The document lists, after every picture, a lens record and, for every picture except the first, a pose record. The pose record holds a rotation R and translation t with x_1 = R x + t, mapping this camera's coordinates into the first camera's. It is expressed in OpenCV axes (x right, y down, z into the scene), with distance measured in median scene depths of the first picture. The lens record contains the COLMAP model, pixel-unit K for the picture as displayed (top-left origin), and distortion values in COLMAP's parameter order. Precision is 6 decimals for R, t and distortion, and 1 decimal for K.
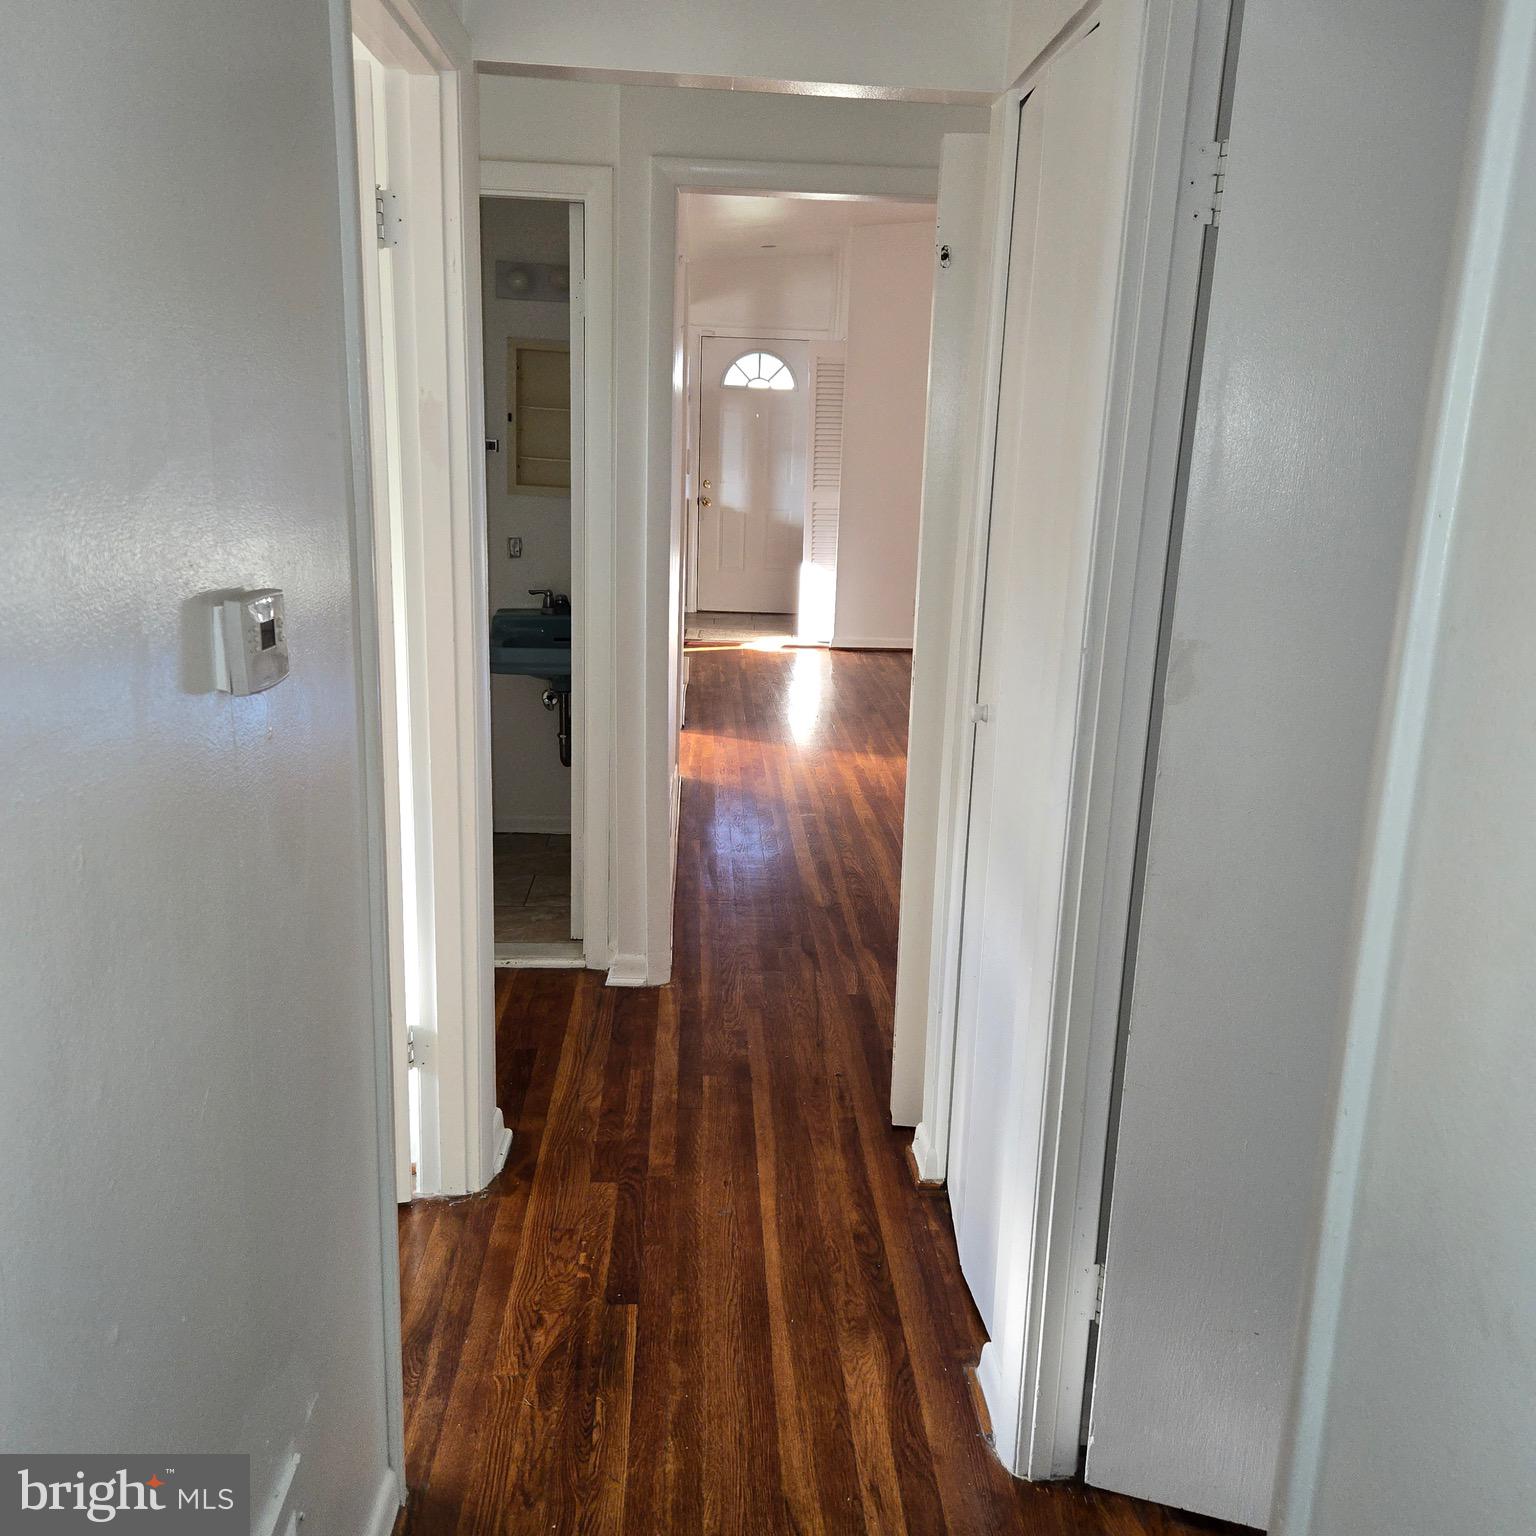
lens RADIAL K [[1376.0, 0, 754.3], [0, 1376.0, 768.5], [0, 0, 1]] dist [0.088504, -0.072038]
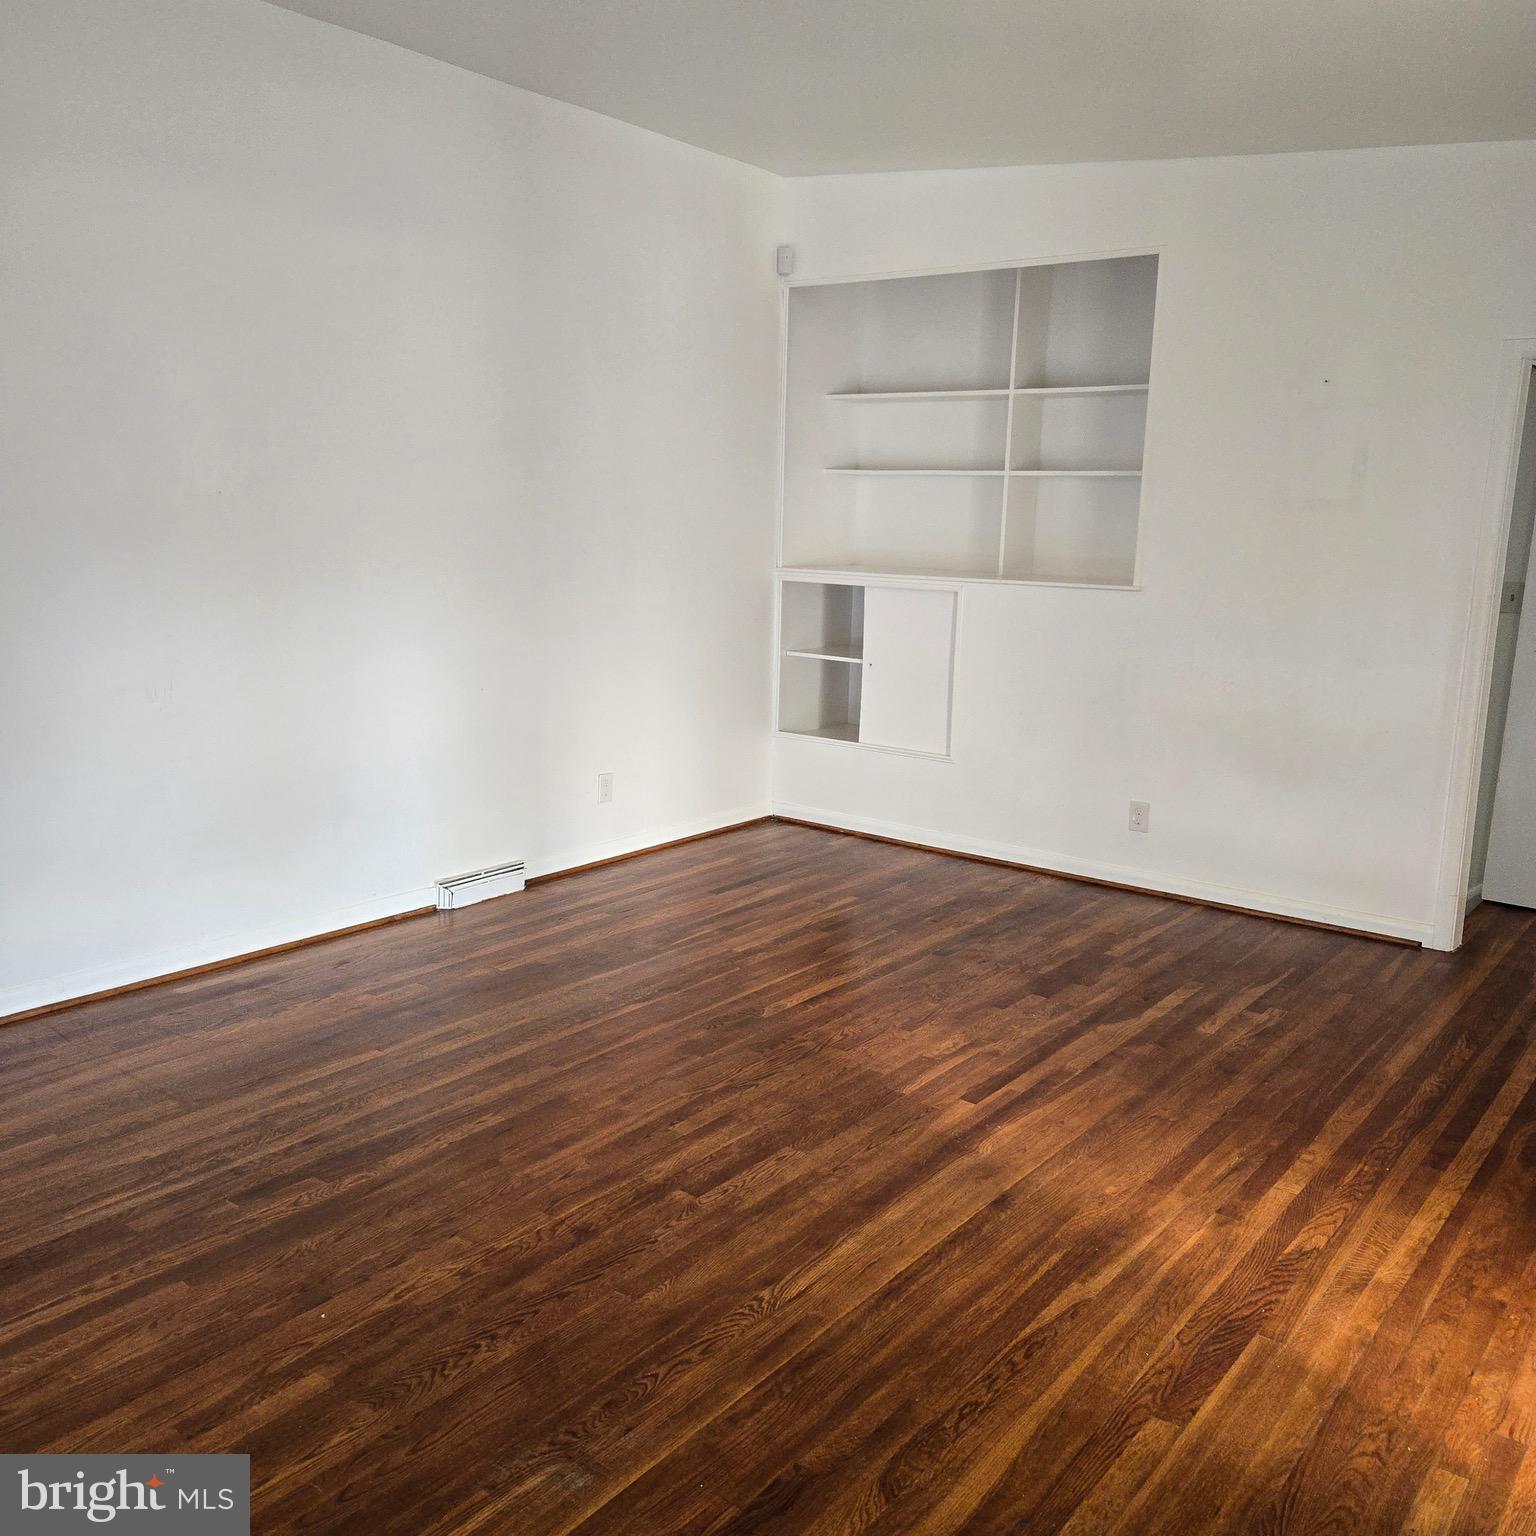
lens RADIAL K [[1355.4, 0, 757.0], [0, 1355.4, 772.9], [0, 0, 1]] dist [0.062885, -0.039020]
pose [[-0.756588, -0.167008, 0.632205, -0.061223], [0.118800, 0.915636, 0.384054, -0.270505], [-0.643010, 0.365677, -0.672918, 1.067173]]
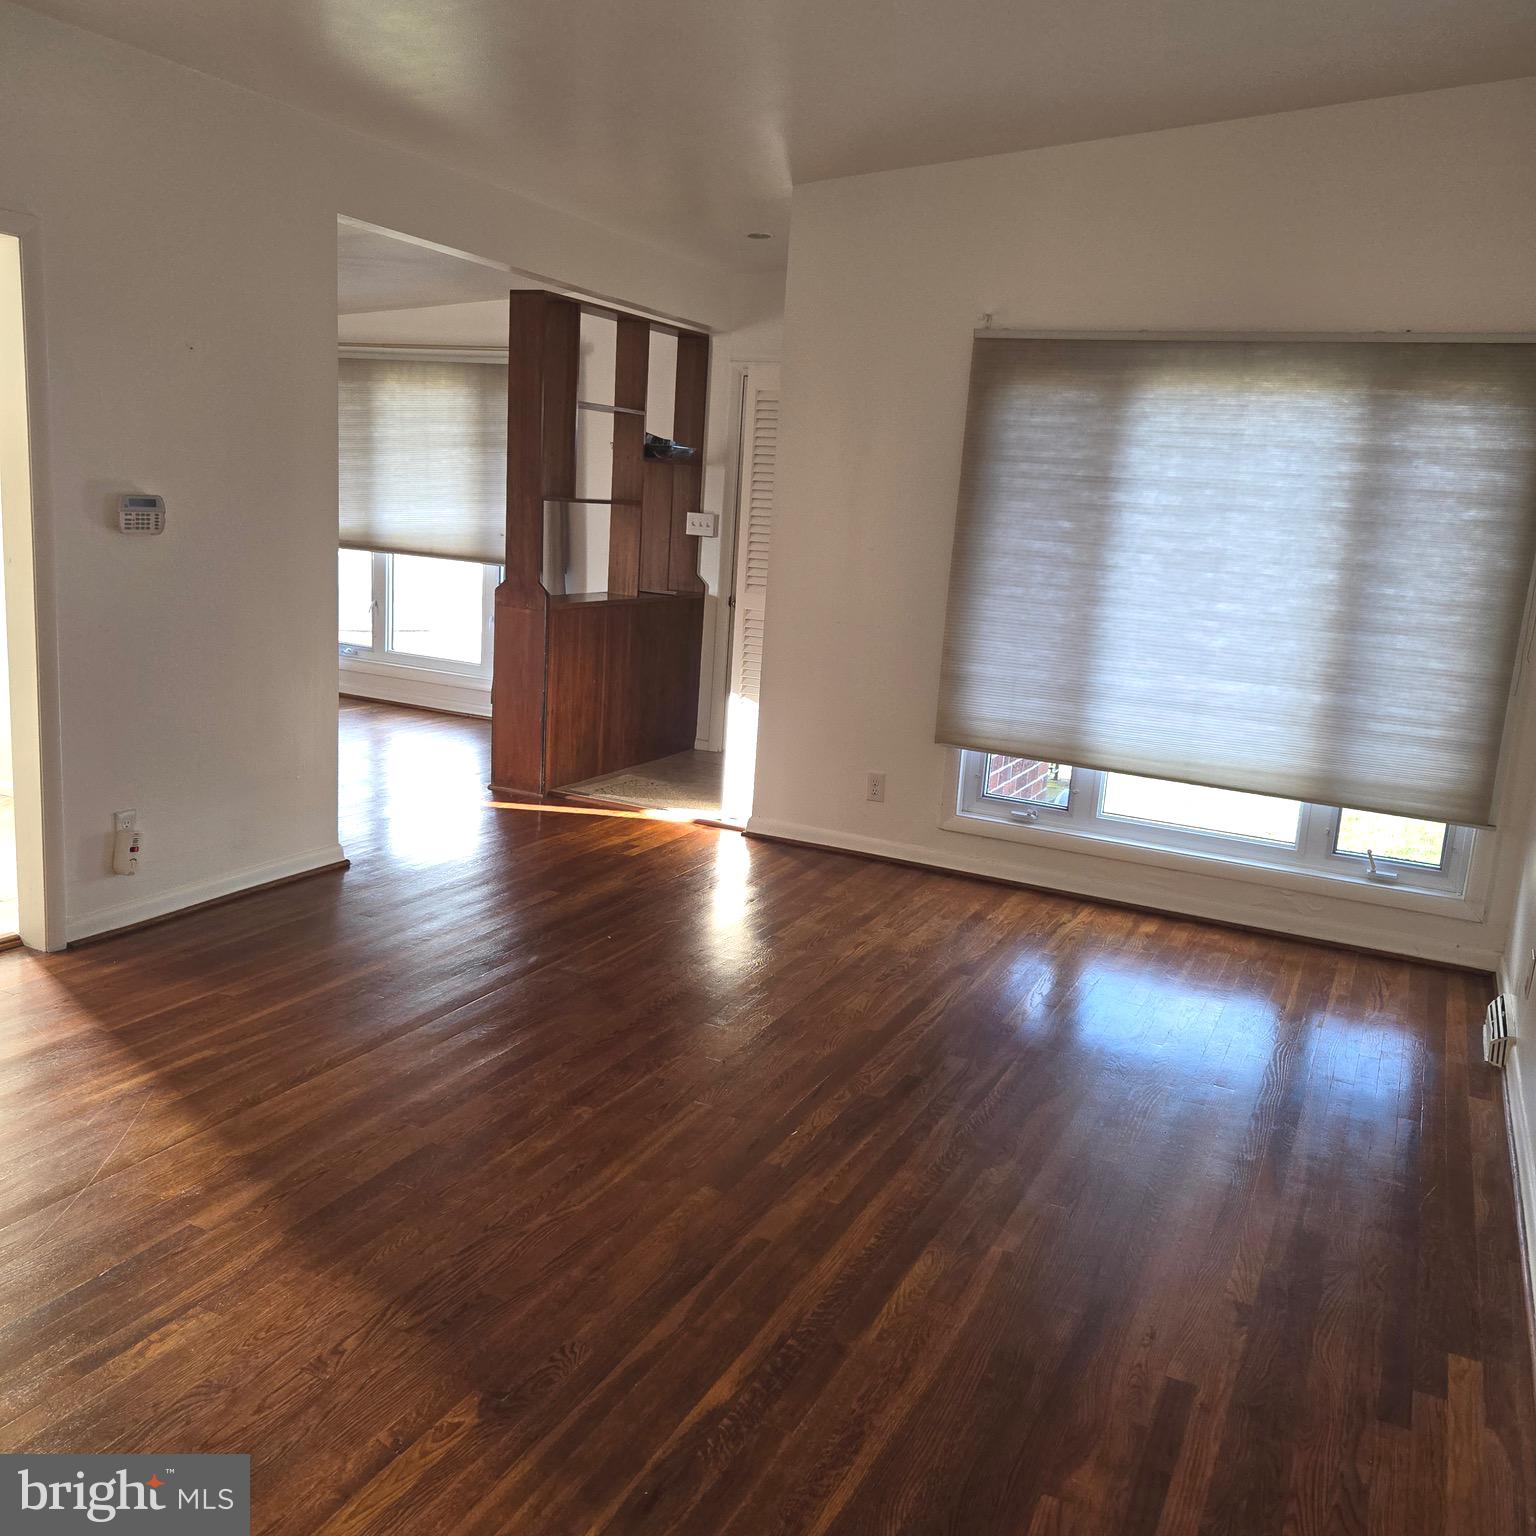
lens RADIAL K [[1358.8, 0, 780.8], [0, 1358.8, 788.2], [0, 0, 1]] dist [0.045742, -0.040701]
pose [[0.884757, 0.130714, -0.447346, 0.415814], [-0.155704, 0.987614, -0.019372, -0.116503], [0.439273, 0.086793, 0.894151, 0.512219]]
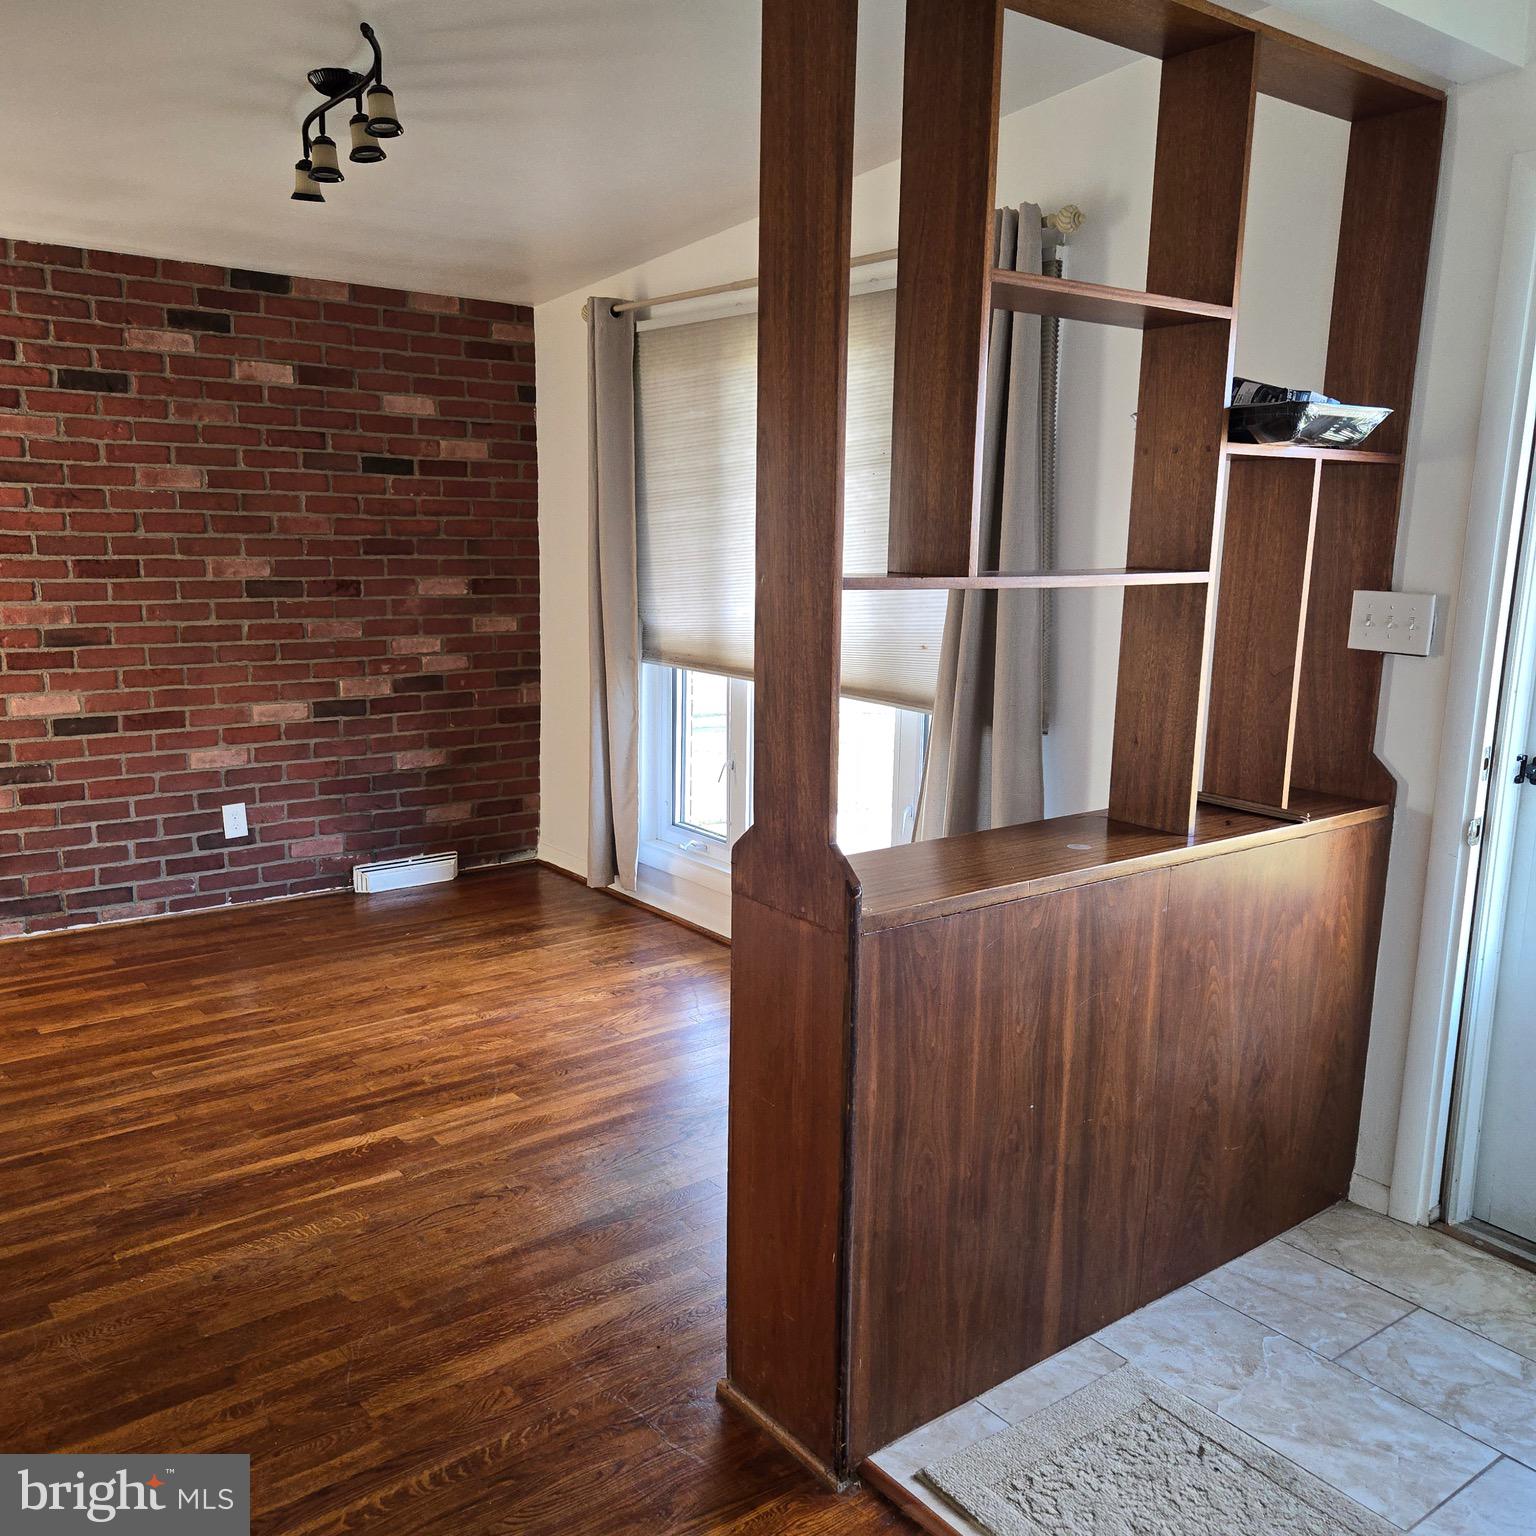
lens RADIAL K [[1358.8, 0, 780.8], [0, 1358.8, 788.2], [0, 0, 1]] dist [0.045742, -0.040701]
pose [[0.591191, 0.141834, -0.793963, 0.115813], [-0.201931, 0.979092, 0.024546, -0.241180], [0.780844, 0.145815, 0.607471, 0.981783]]
